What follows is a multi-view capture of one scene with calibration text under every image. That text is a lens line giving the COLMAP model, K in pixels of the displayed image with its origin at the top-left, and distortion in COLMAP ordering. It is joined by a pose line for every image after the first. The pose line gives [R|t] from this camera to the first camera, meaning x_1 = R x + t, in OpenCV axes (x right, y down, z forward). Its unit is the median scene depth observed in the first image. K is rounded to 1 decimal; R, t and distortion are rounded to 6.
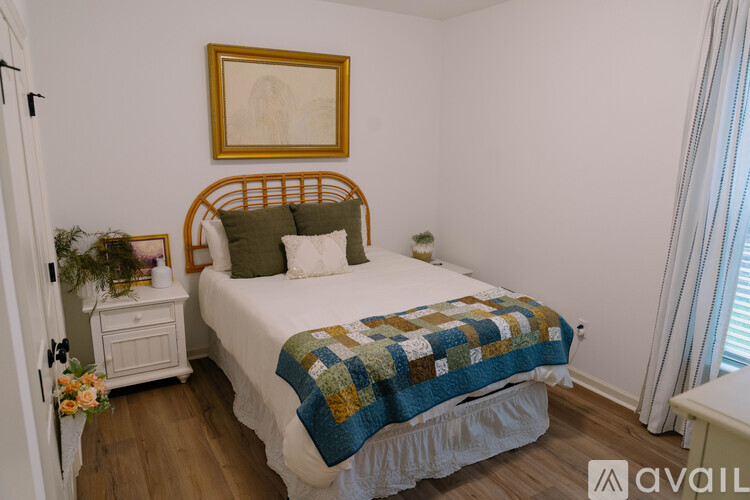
lens RADIAL K [[504.1, 0, 374.4], [0, 504.1, 251.2], [0, 0, 1]] dist [-0.009609, 0.004658]
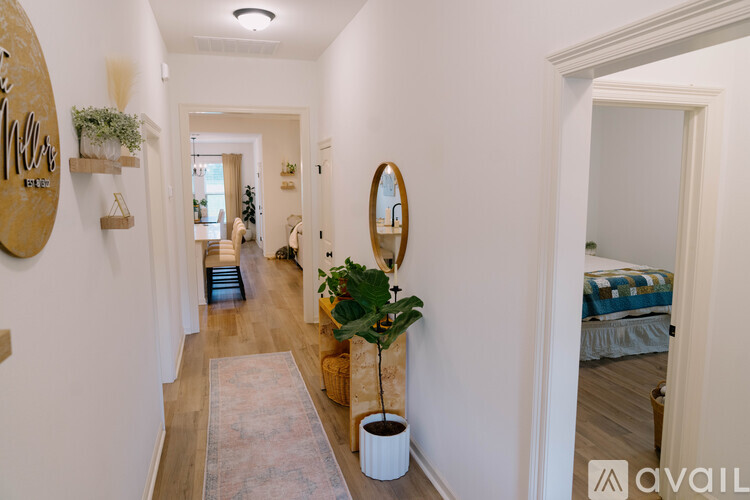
lens RADIAL K [[504.1, 0, 373.2], [0, 504.1, 251.3], [0, 0, 1]] dist [-0.009609, 0.004658]
pose [[0.970233, 0.010509, -0.241943, -0.295515], [-0.029929, 0.996602, -0.076733, 0.227503], [0.240315, 0.081690, 0.967252, -1.094695]]
